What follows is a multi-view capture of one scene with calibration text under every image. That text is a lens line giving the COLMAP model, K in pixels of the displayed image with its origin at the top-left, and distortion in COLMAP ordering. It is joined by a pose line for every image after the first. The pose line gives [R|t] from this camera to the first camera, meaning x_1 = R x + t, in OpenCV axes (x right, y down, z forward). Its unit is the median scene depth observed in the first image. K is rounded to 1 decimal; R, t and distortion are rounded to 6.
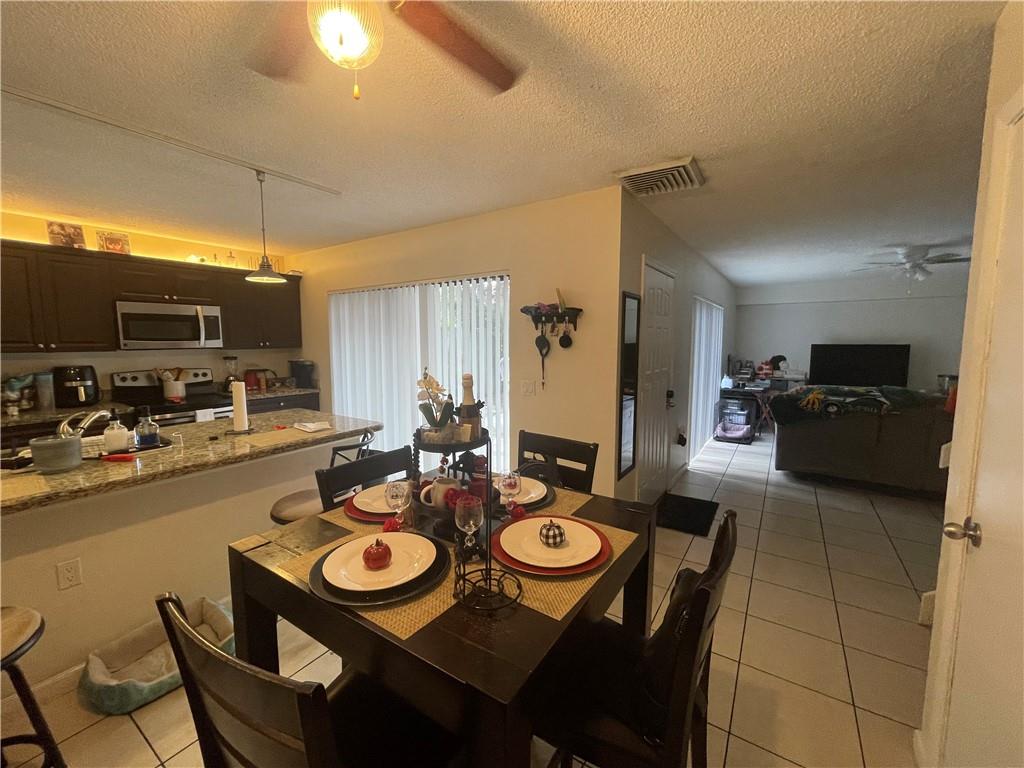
lens RADIAL K [[416.2, 0, 515.0], [0, 416.2, 378.9], [0, 0, 1]] dist [-0.000304, 0.000193]
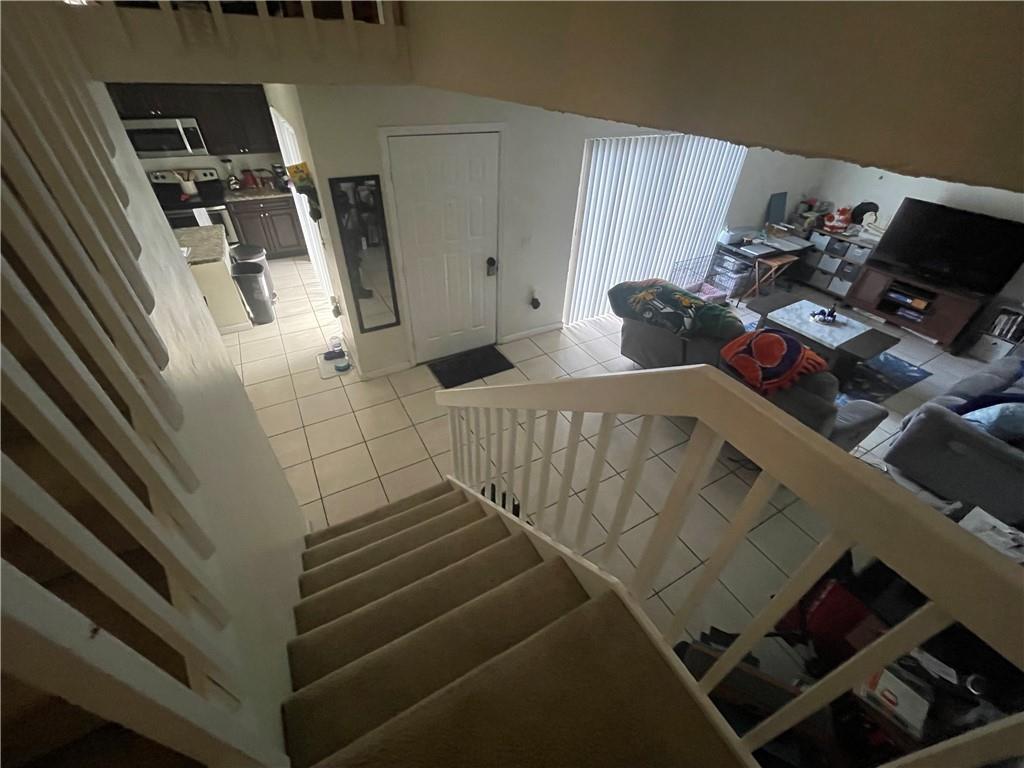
lens RADIAL K [[416.2, 0, 514.5], [0, 416.2, 387.7], [0, 0, 1]] dist [-0.000304, 0.000193]
pose [[0.891588, 0.306153, -0.333679, 0.816751], [-0.077783, 0.829429, 0.553171, -0.266356], [0.446118, -0.467245, 0.763322, 0.085711]]
